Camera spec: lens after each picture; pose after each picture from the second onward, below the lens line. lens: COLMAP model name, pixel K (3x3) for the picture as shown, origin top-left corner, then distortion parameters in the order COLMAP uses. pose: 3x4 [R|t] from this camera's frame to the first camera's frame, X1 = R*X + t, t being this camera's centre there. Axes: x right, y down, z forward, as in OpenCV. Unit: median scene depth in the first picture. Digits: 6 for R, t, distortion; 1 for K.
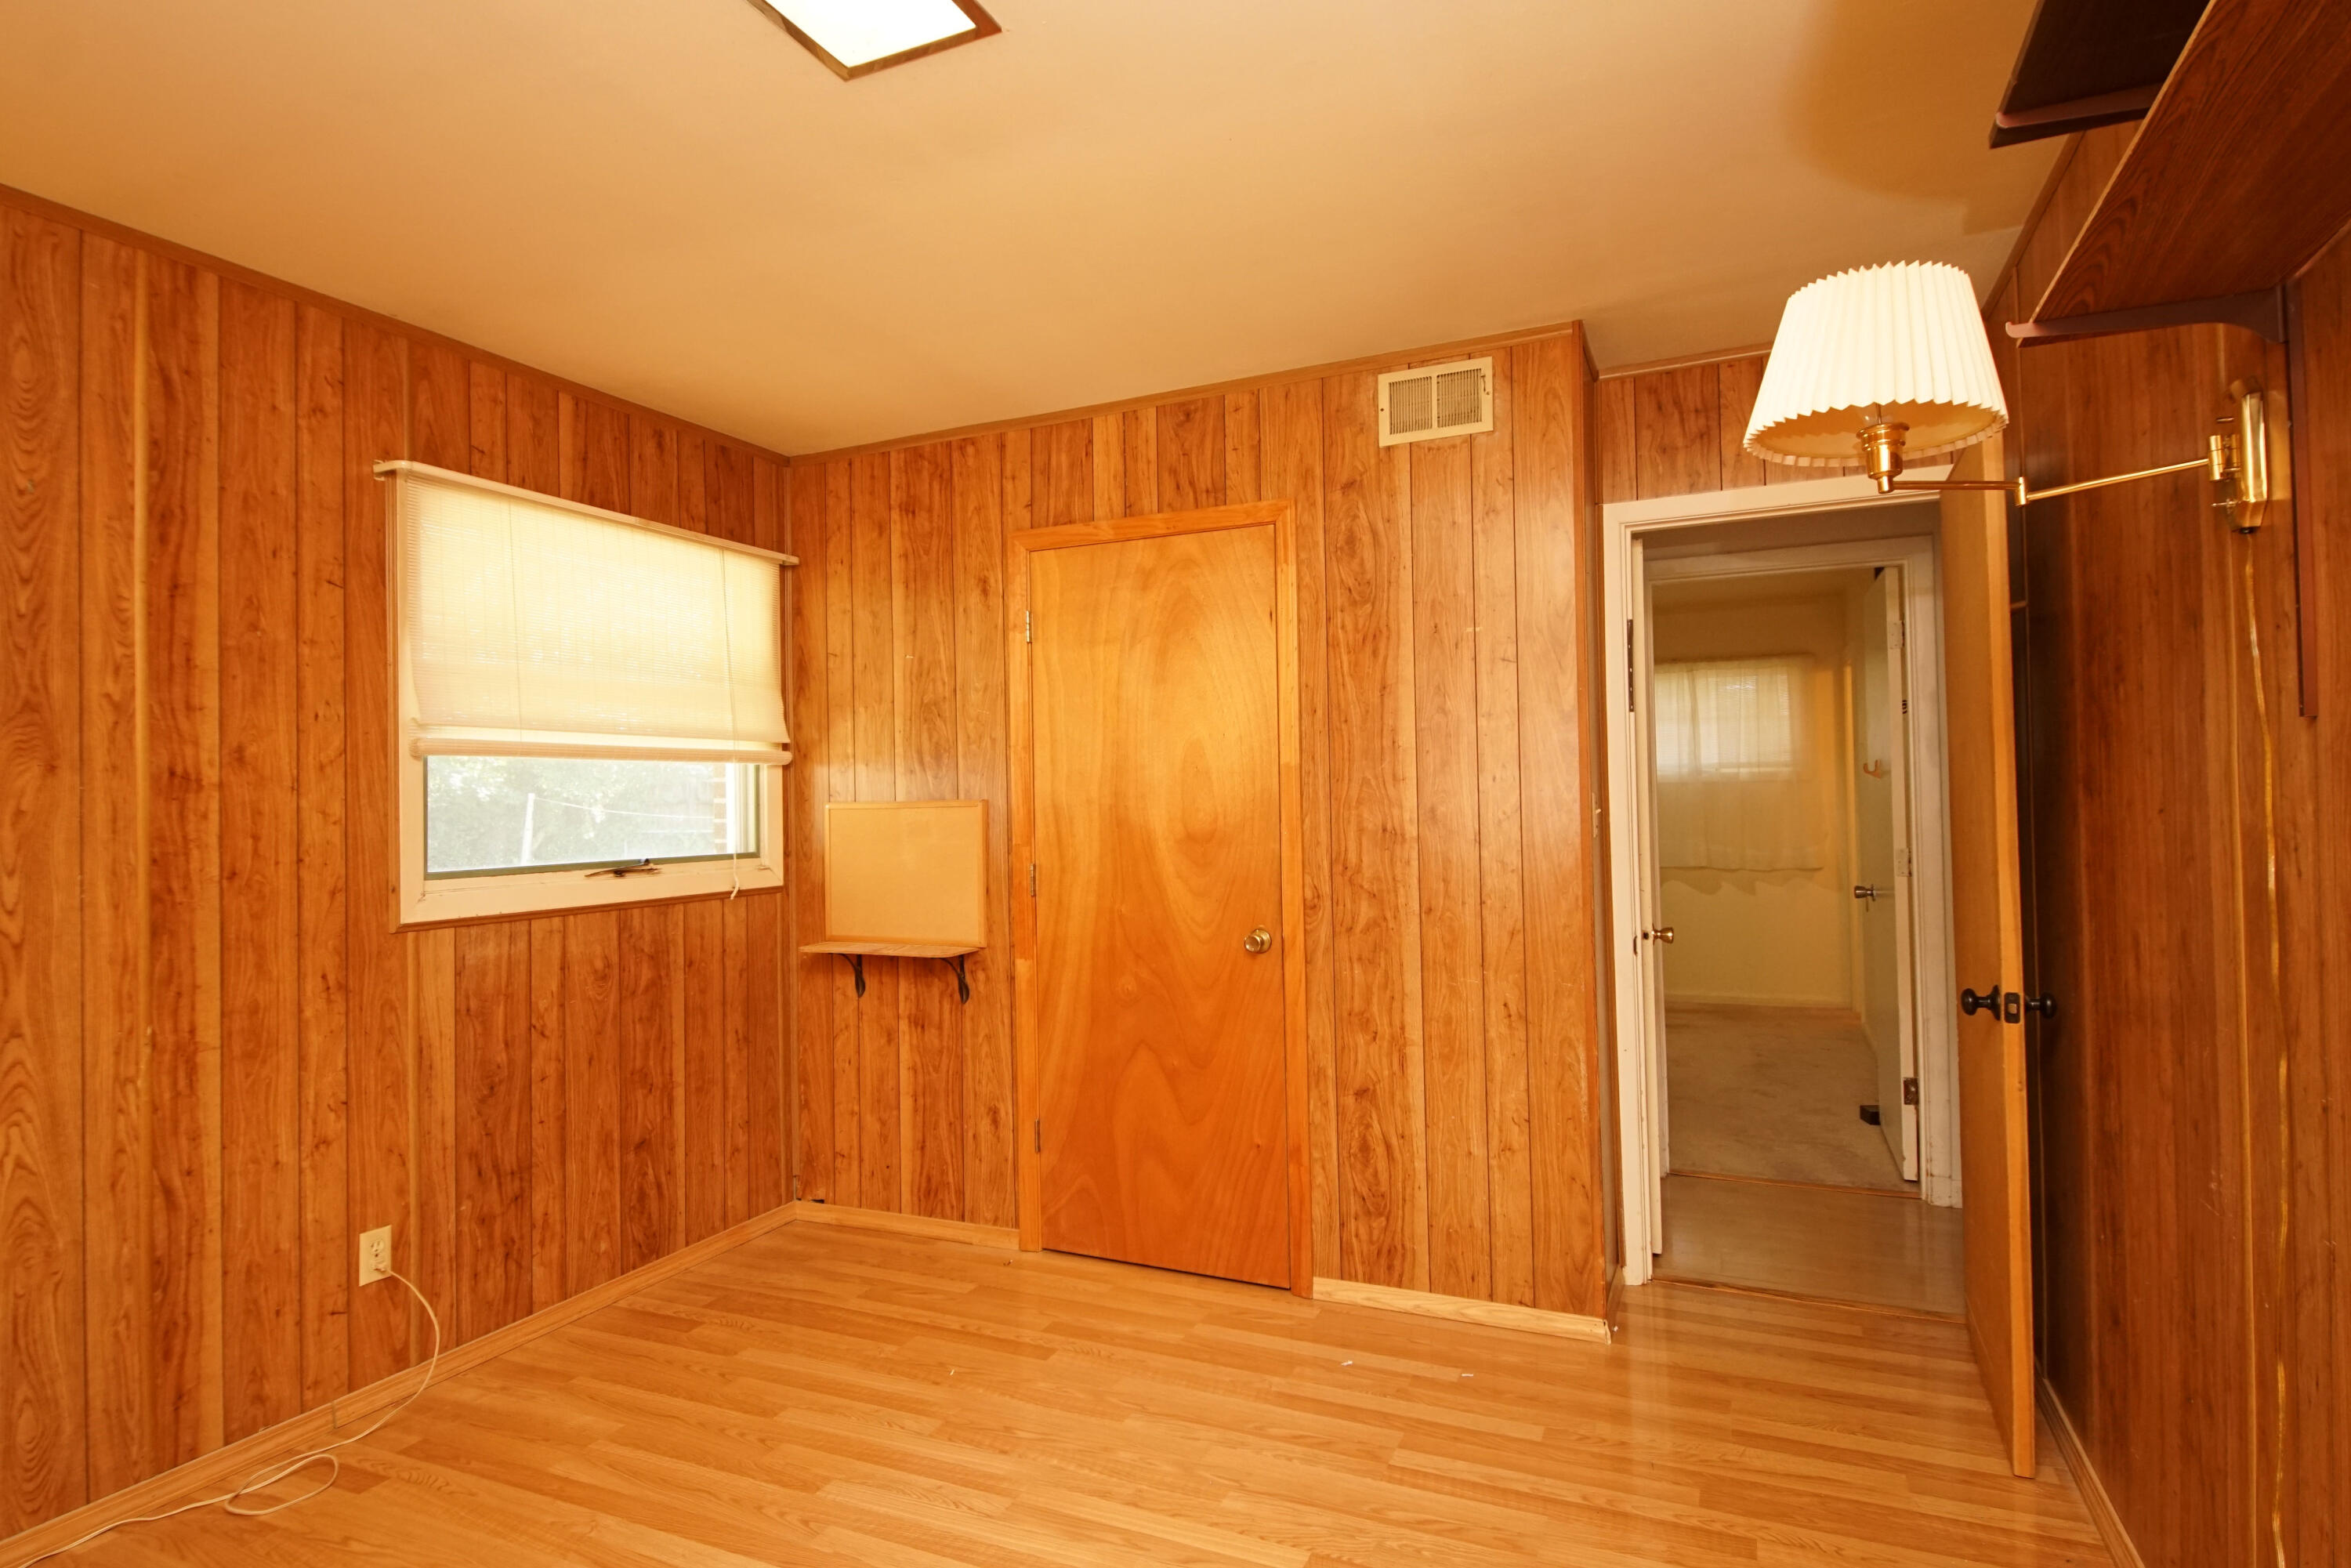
lens RADIAL K [[1259.8, 0, 1157.9], [0, 1259.8, 772.5], [0, 0, 1]] dist [0.035311, -0.031574]
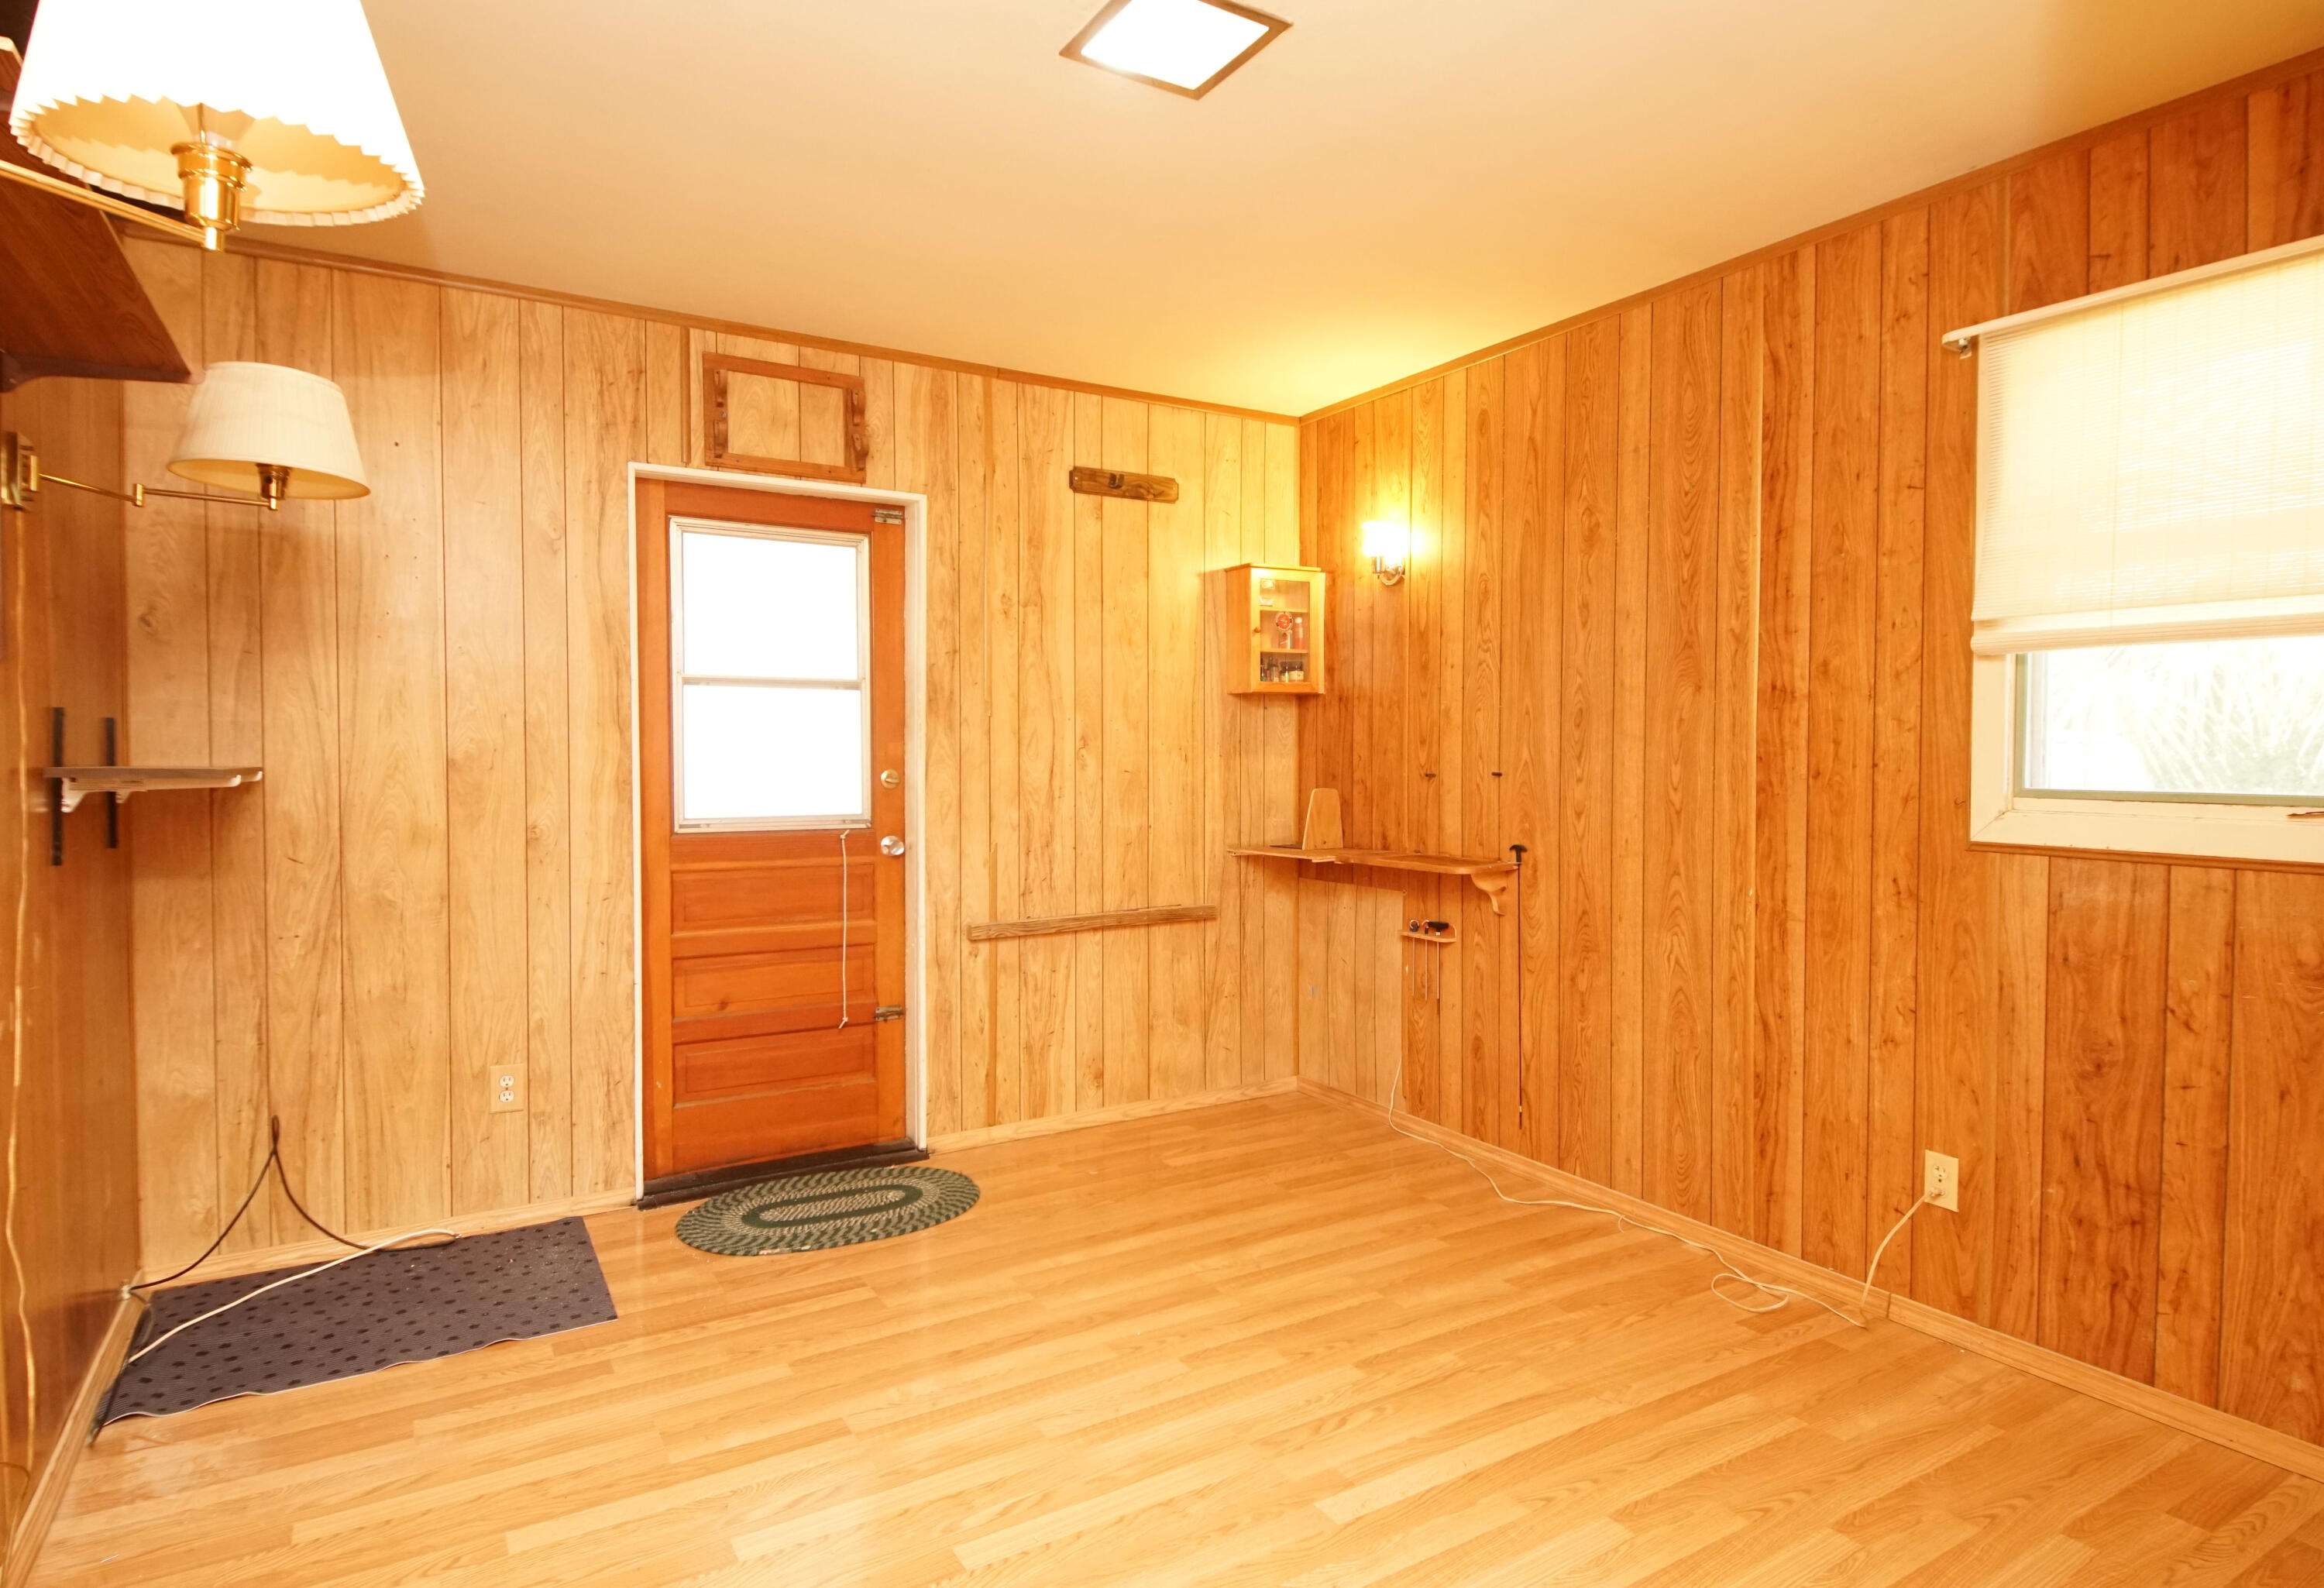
lens RADIAL K [[1297.6, 0, 1156.9], [0, 1297.6, 783.9], [0, 0, 1]] dist [0.012686, -0.006218]
pose [[-0.566948, 0.041717, -0.822697, 0.535724], [0.028241, 0.999114, 0.031201, 0.033940], [0.823270, -0.005545, -0.567624, 1.108743]]
